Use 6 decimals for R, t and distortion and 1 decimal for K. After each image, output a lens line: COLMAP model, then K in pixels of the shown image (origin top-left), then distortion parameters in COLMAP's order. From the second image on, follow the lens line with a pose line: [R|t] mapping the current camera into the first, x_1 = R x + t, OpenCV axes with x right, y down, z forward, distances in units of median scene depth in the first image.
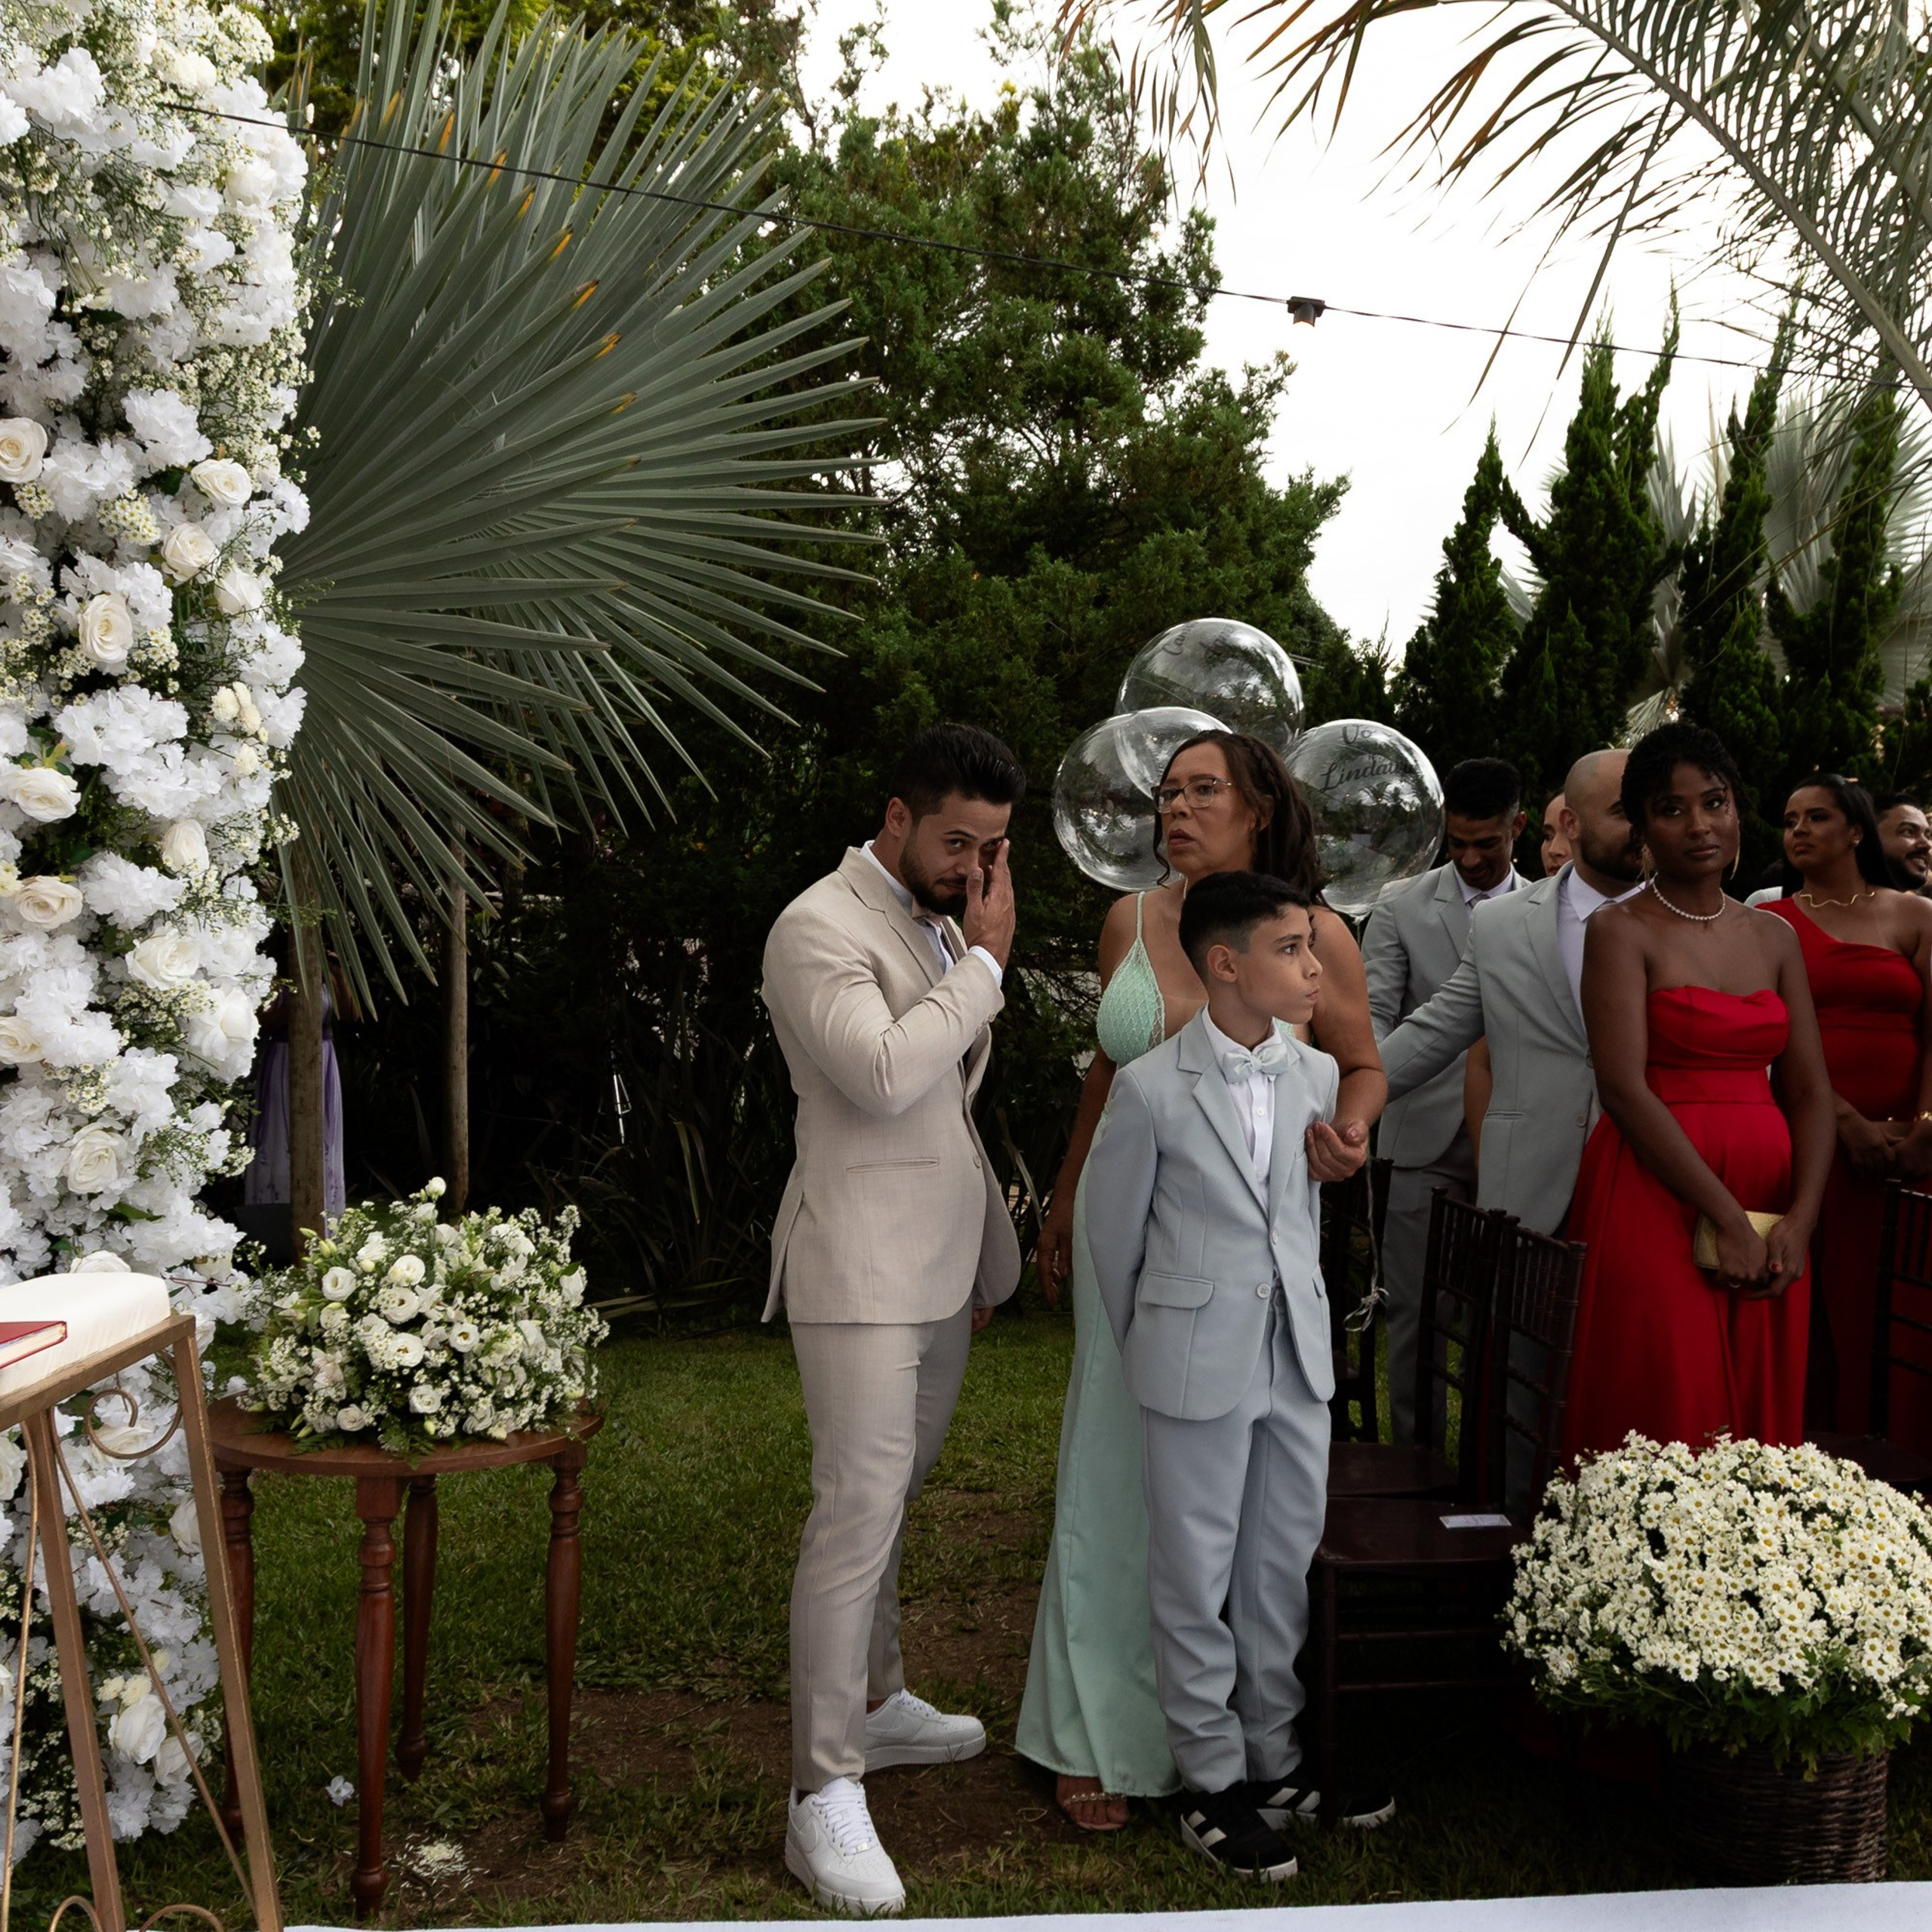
lens RADIAL K [[2026.2, 0, 857.9], [0, 2026.2, 970.3], [0, 0, 1]] dist [0.086987, -0.097910]
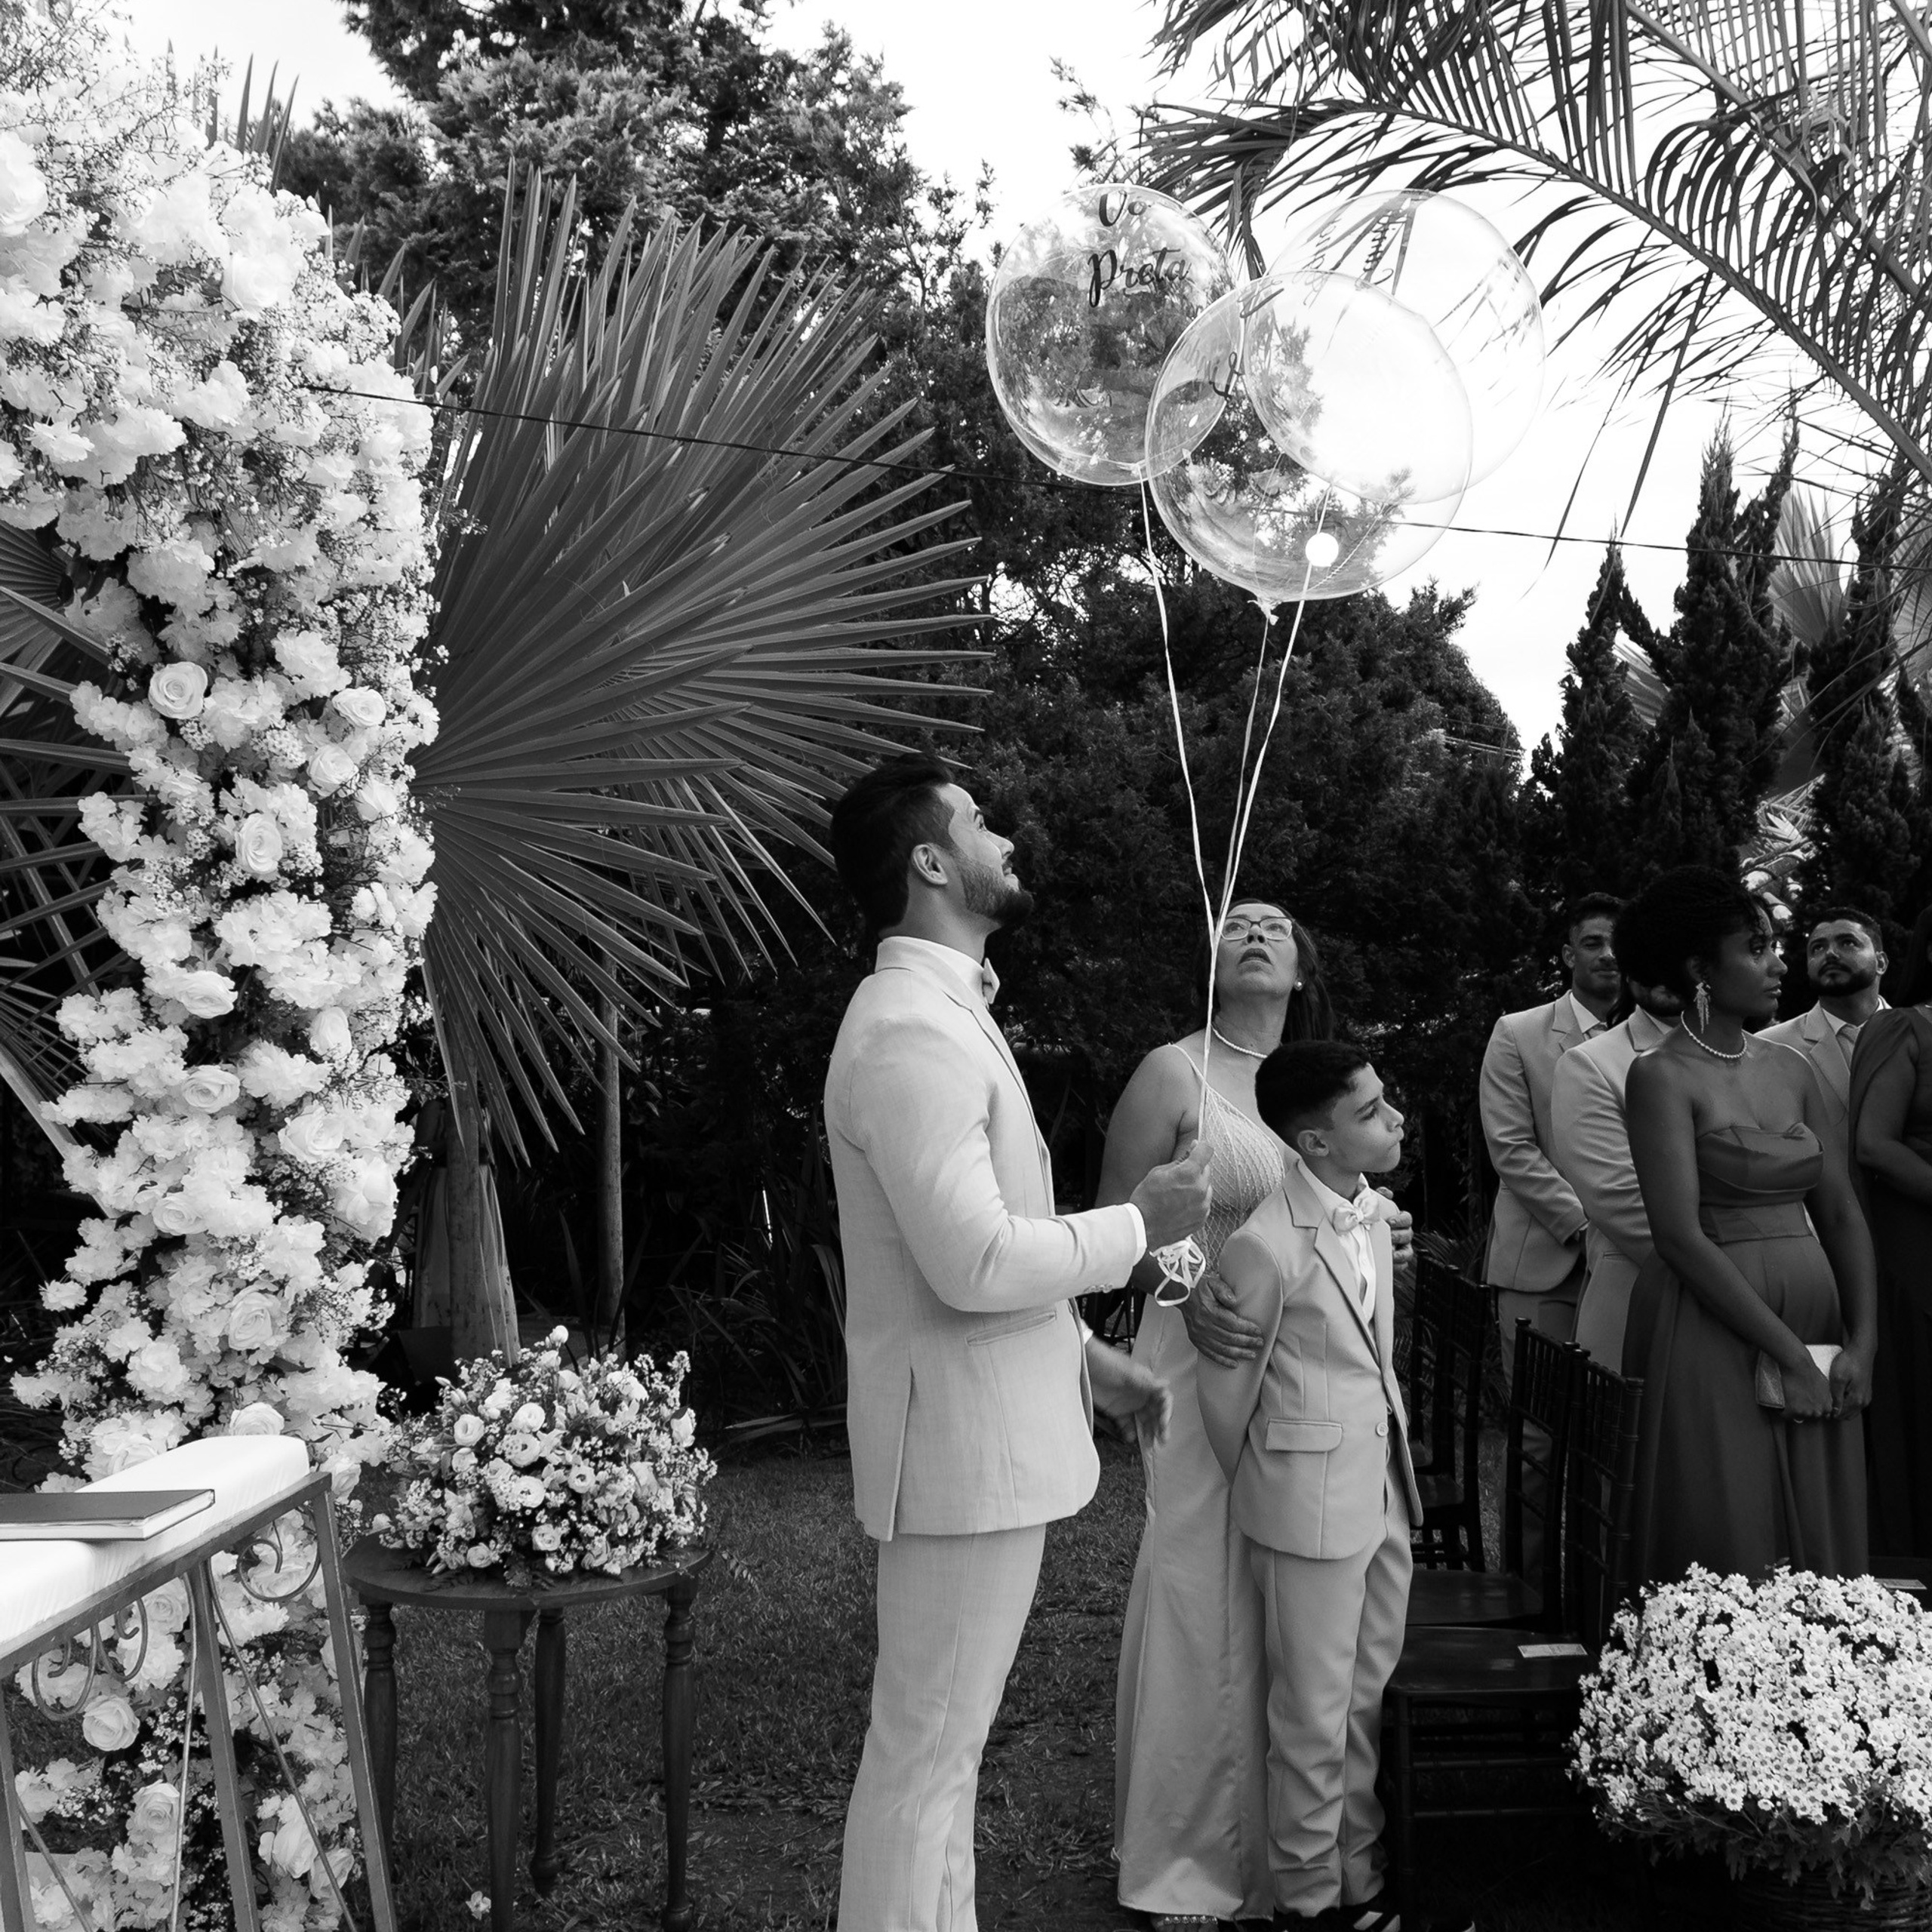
lens RADIAL K [[2026.2, 0, 857.9], [0, 2026.2, 970.3], [0, 0, 1]] dist [0.086987, -0.097910]
pose [[0.996457, -0.027286, -0.079554, 0.047483], [0.023395, 0.998503, -0.049443, -0.033643], [0.080784, 0.047407, 0.995604, -0.084388]]
